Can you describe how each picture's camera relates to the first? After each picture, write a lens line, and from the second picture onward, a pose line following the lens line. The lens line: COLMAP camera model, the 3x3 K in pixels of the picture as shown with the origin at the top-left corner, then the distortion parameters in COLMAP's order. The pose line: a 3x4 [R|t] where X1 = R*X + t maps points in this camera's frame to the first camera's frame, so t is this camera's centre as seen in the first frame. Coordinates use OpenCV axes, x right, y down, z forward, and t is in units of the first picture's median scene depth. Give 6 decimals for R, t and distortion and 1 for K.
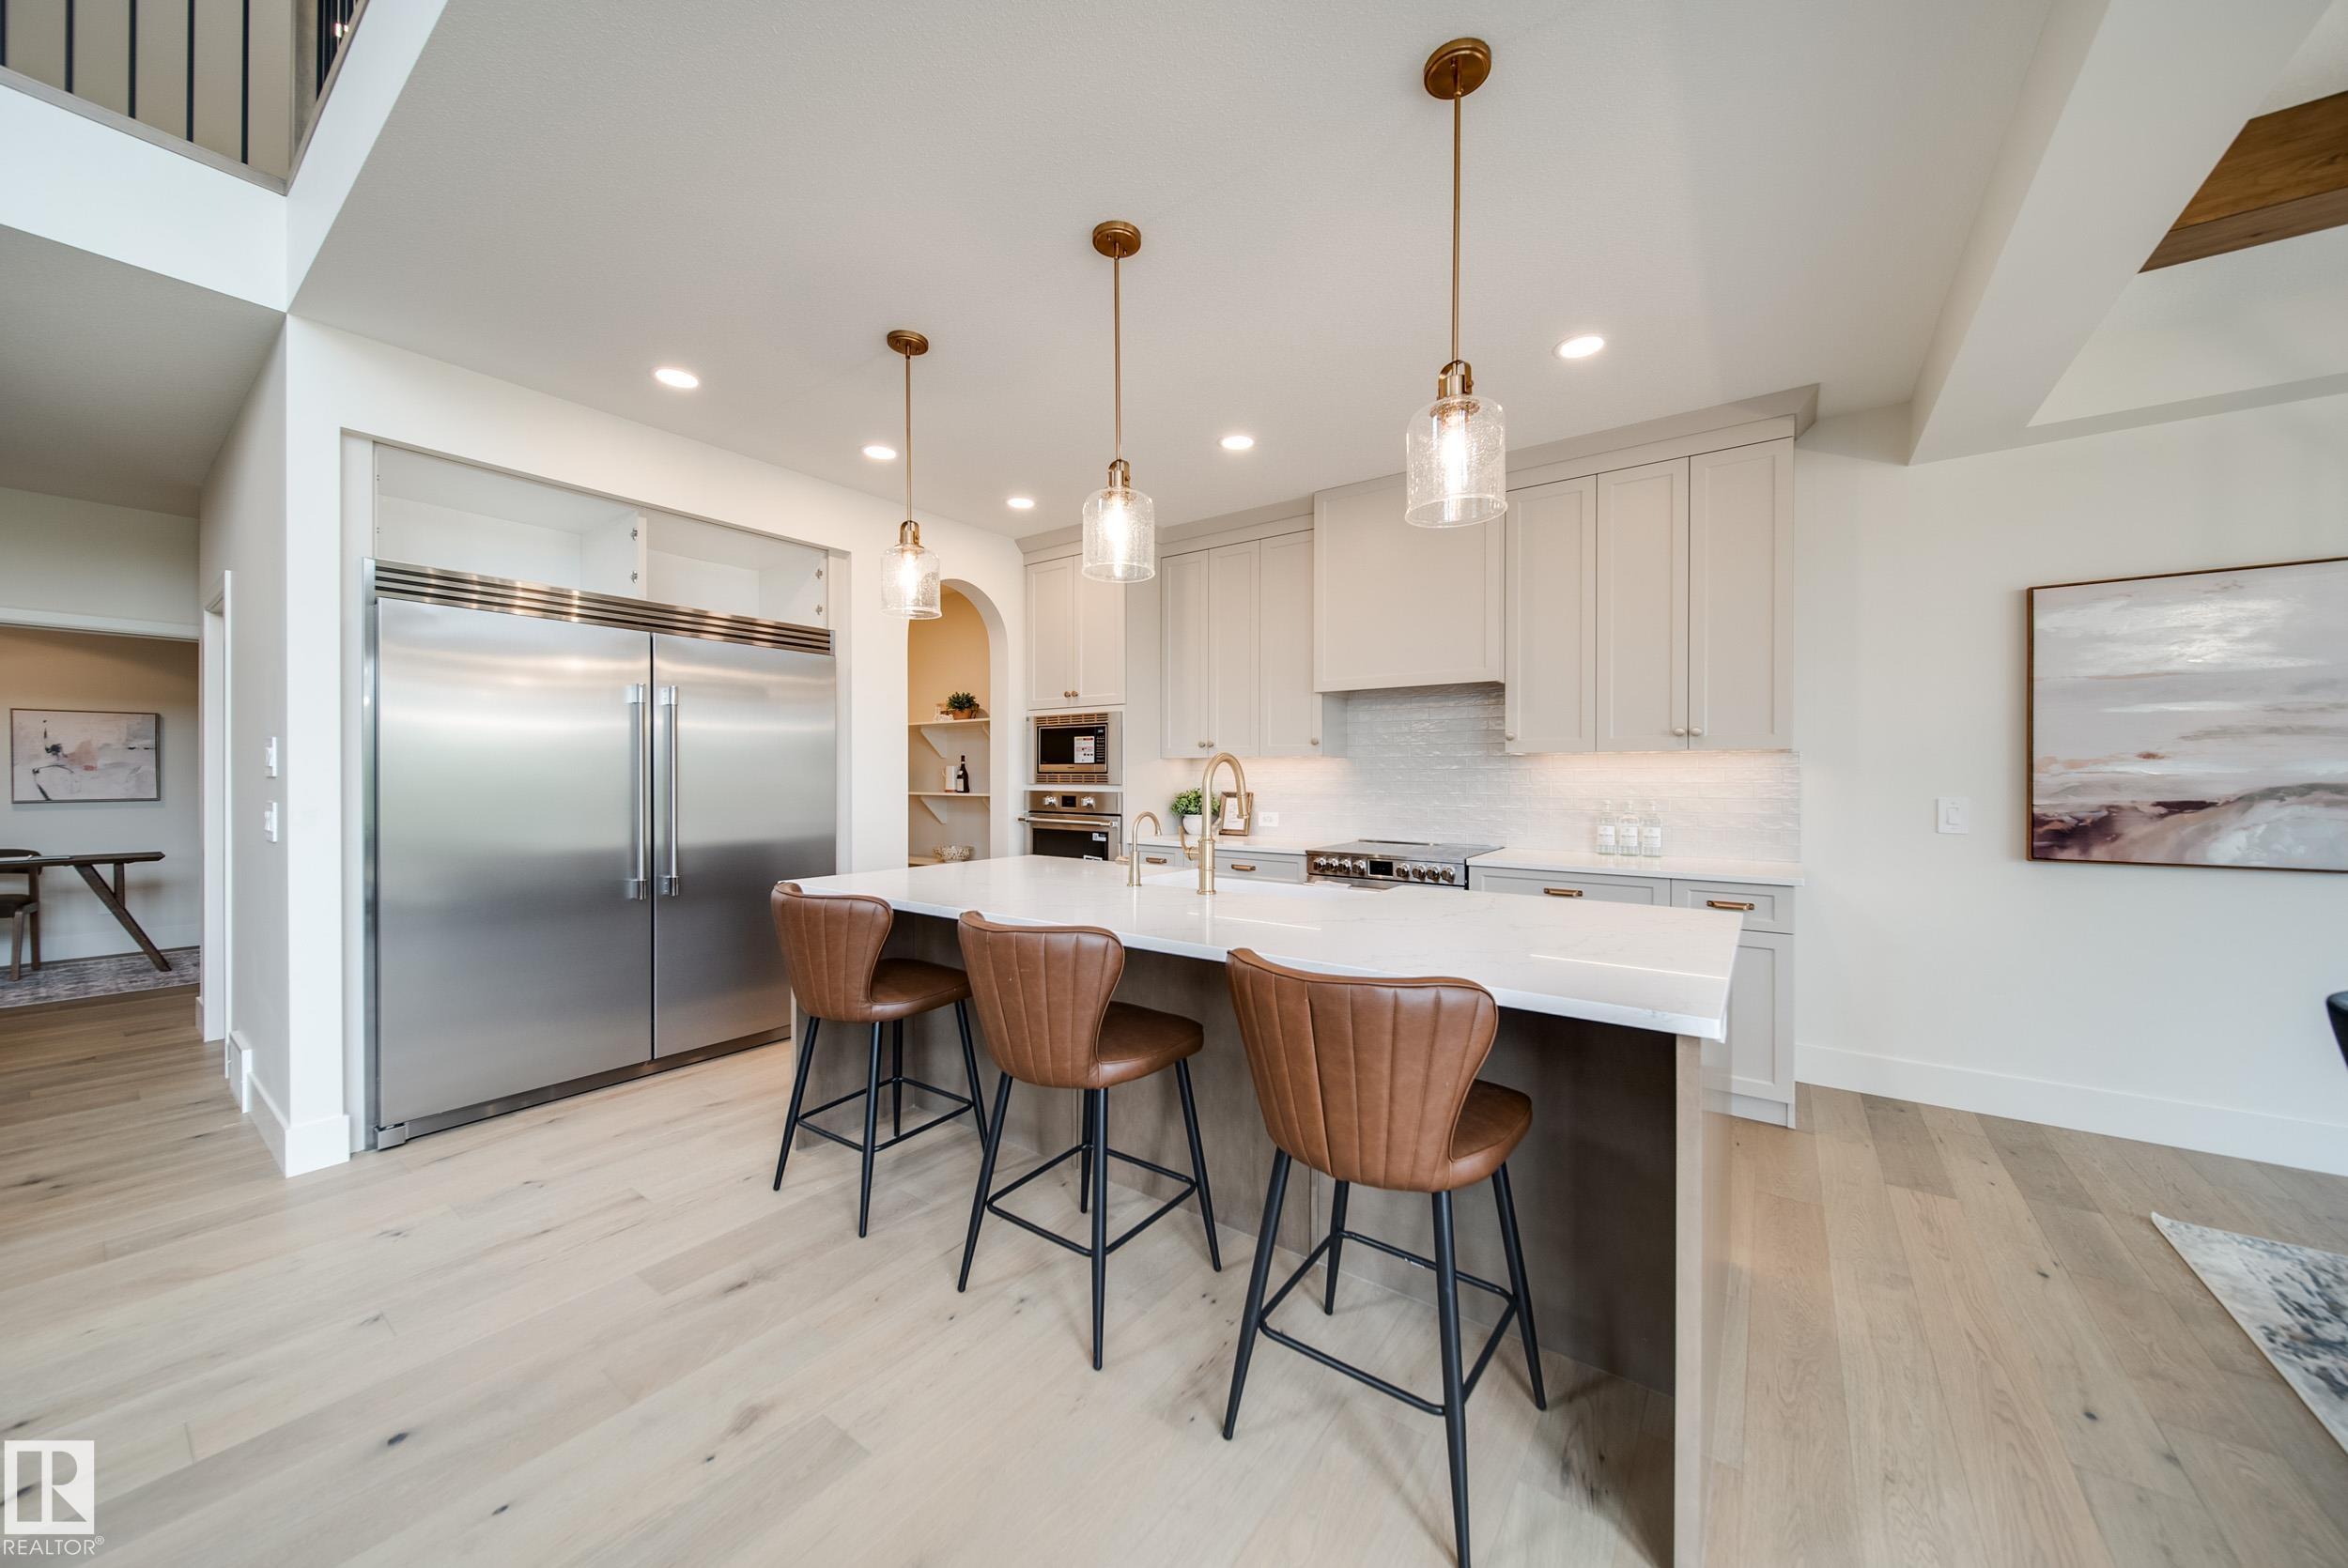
lens RADIAL K [[823.3, 0, 1174.3], [0, 823.3, 776.3], [0, 0, 1]] dist [-0.000702, -0.001384]
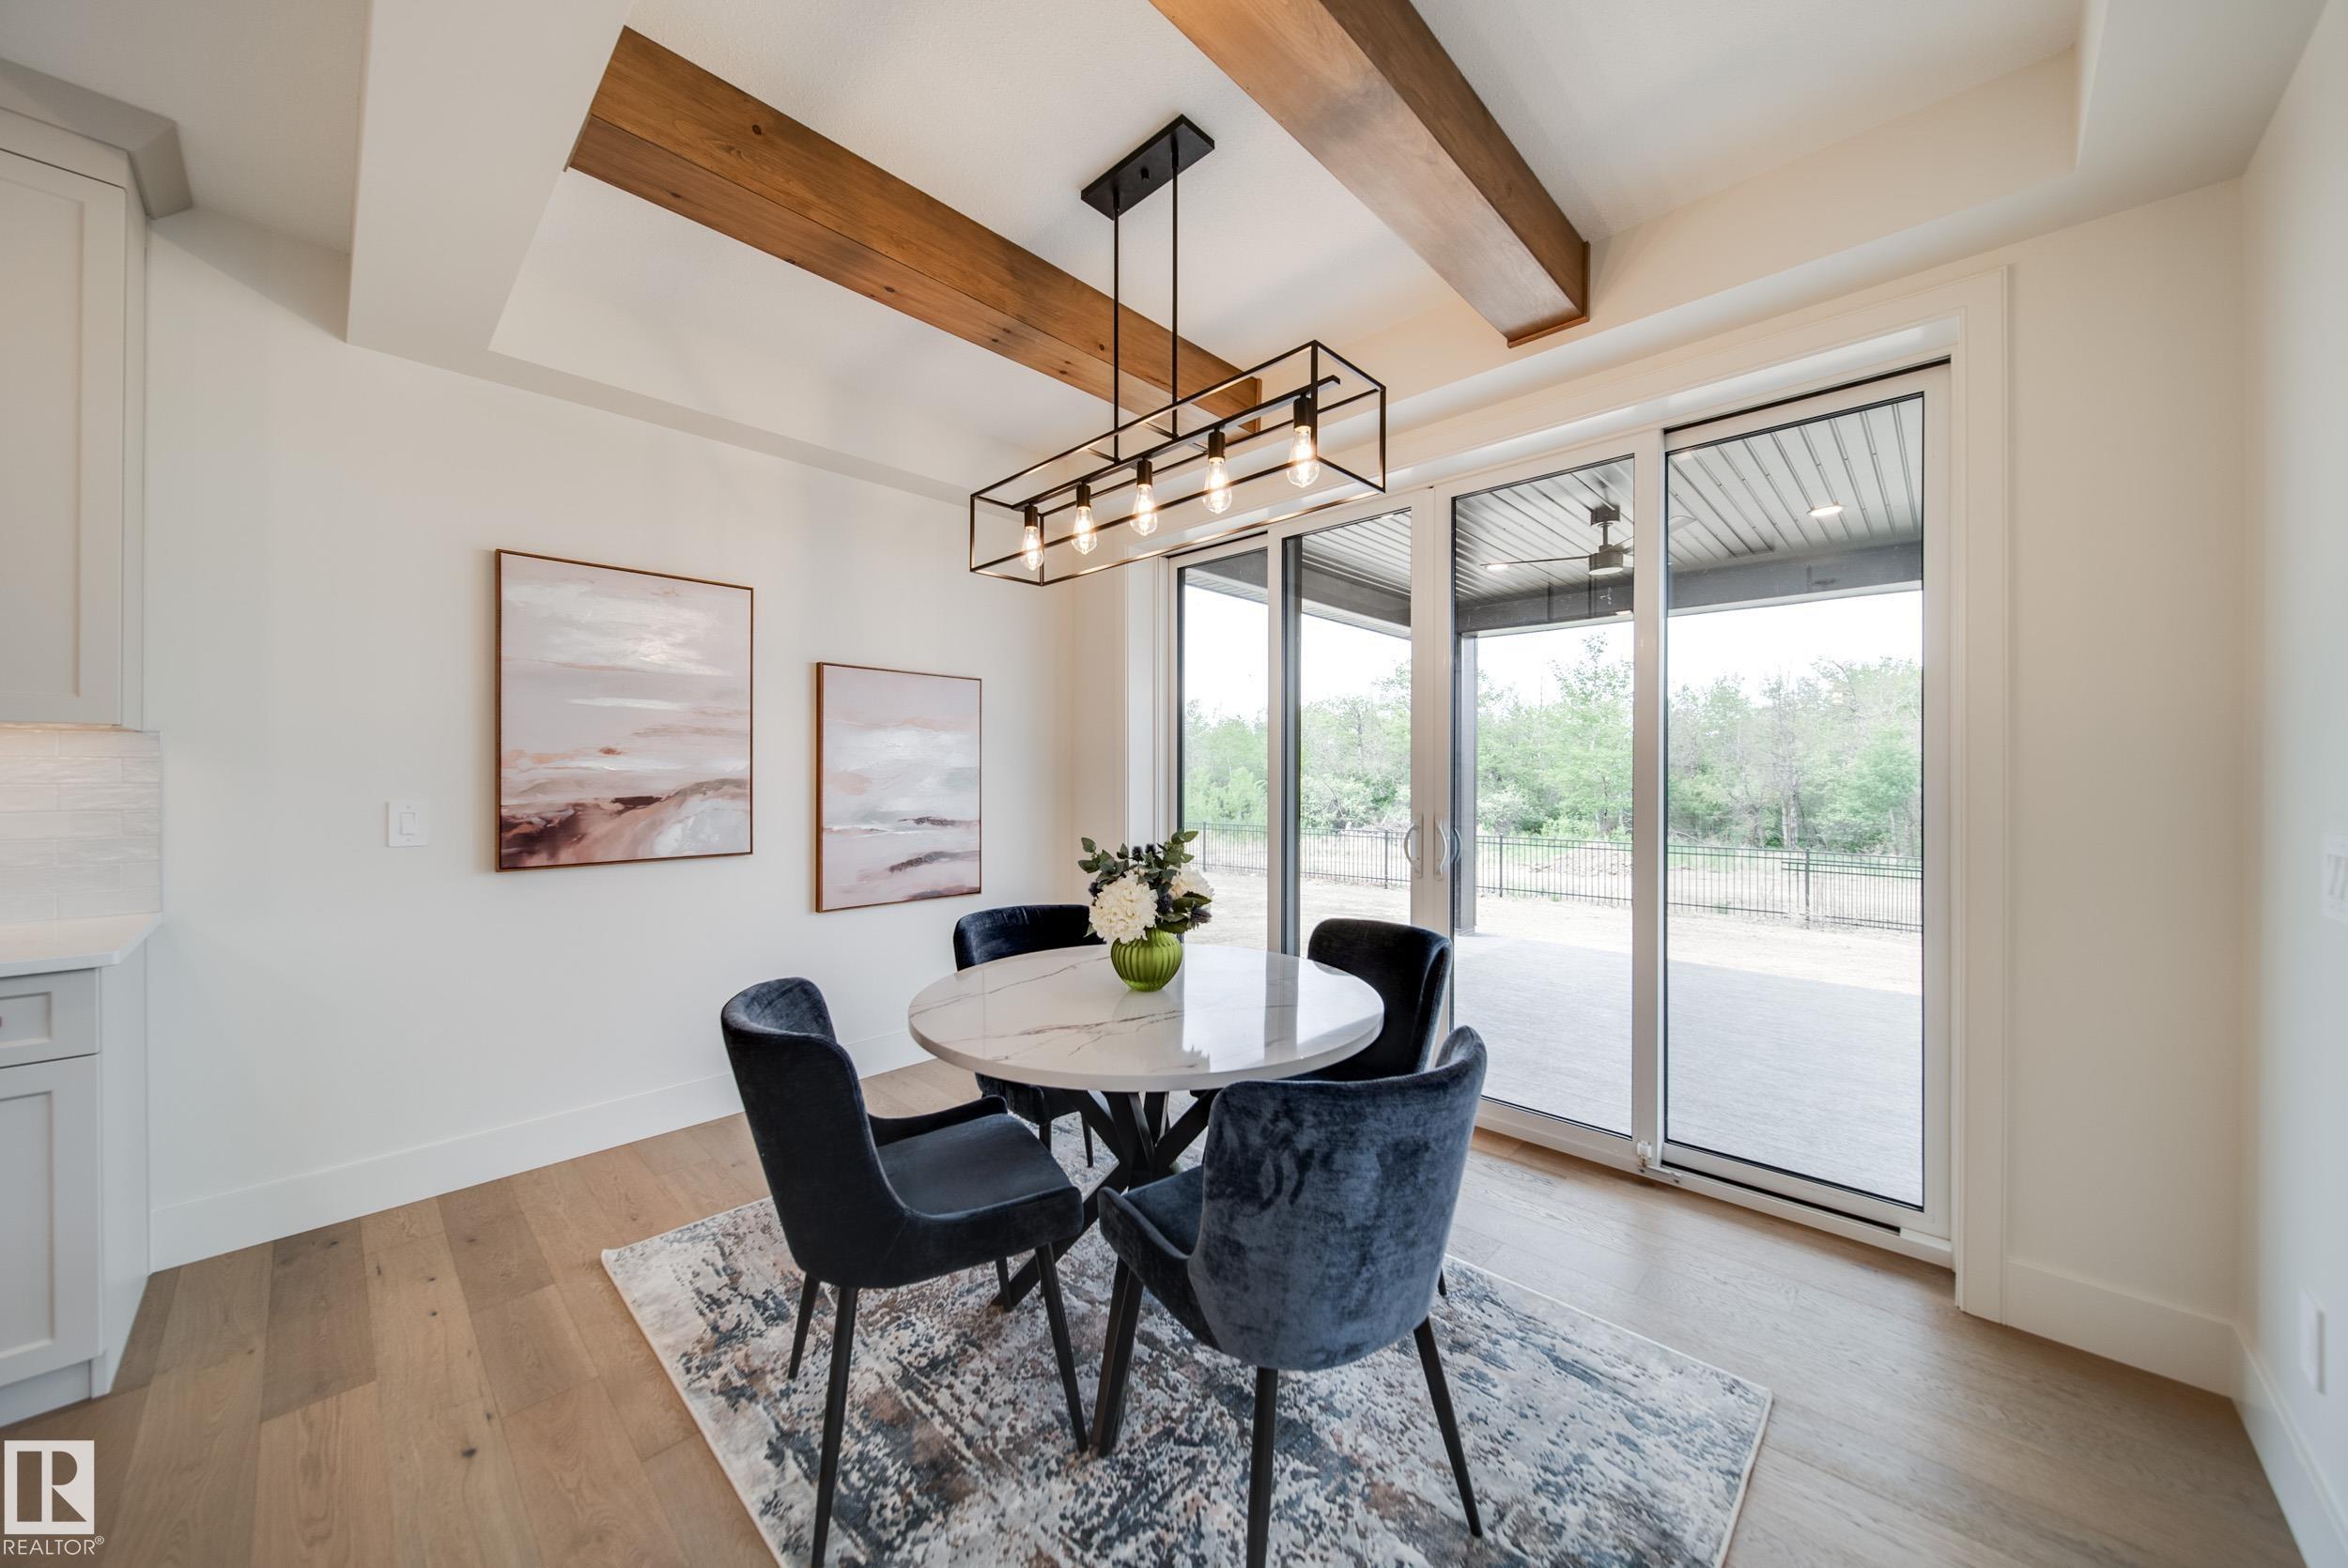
lens RADIAL K [[823.3, 0, 1164.8], [0, 823.3, 777.6], [0, 0, 1]] dist [-0.000702, -0.001384]
pose [[0.142094, -0.004204, 0.989844, 0.223699], [-0.001351, 0.999989, 0.004441, 0.000616], [-0.989852, -0.001968, 0.142086, 0.148005]]
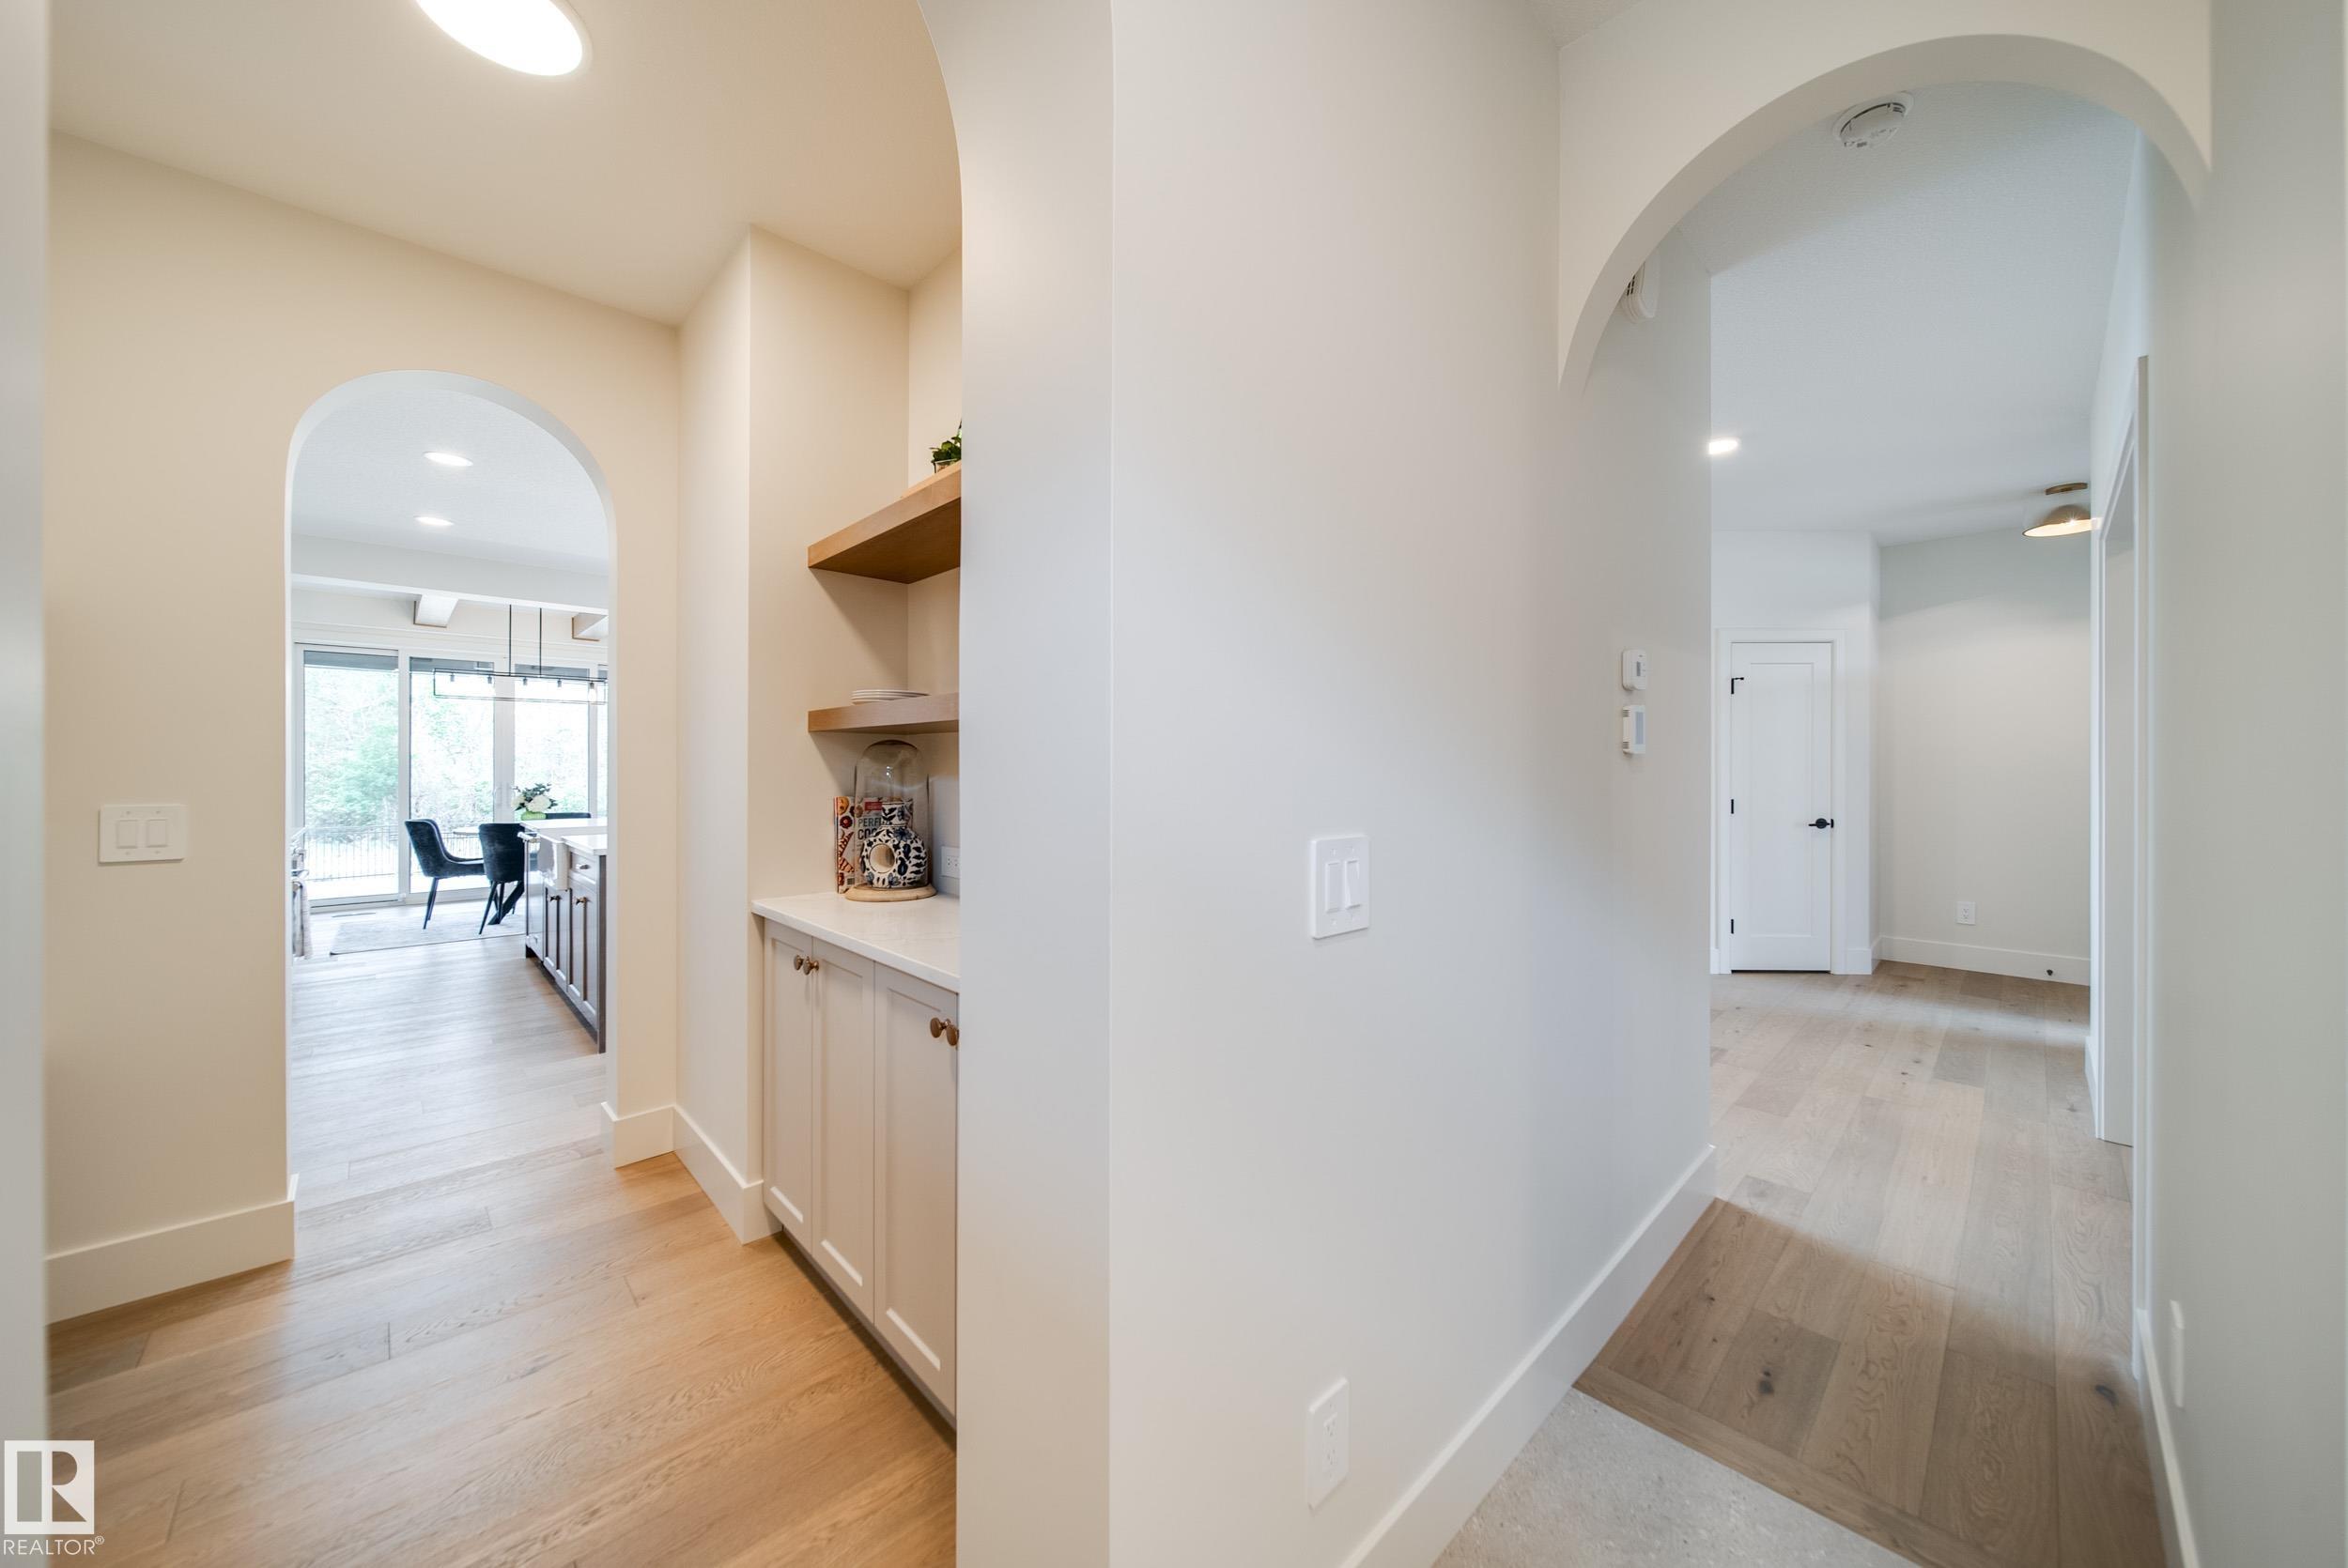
lens RADIAL K [[823.3, 0, 1170.6], [0, 823.3, 767.0], [0, 0, 1]] dist [-0.000702, -0.001384]
pose [[-0.982719, -0.001104, 0.185099, -0.959717], [-0.001197, 0.999999, -0.000389, -0.001189], [-0.185099, -0.000604, -0.982720, 1.740080]]
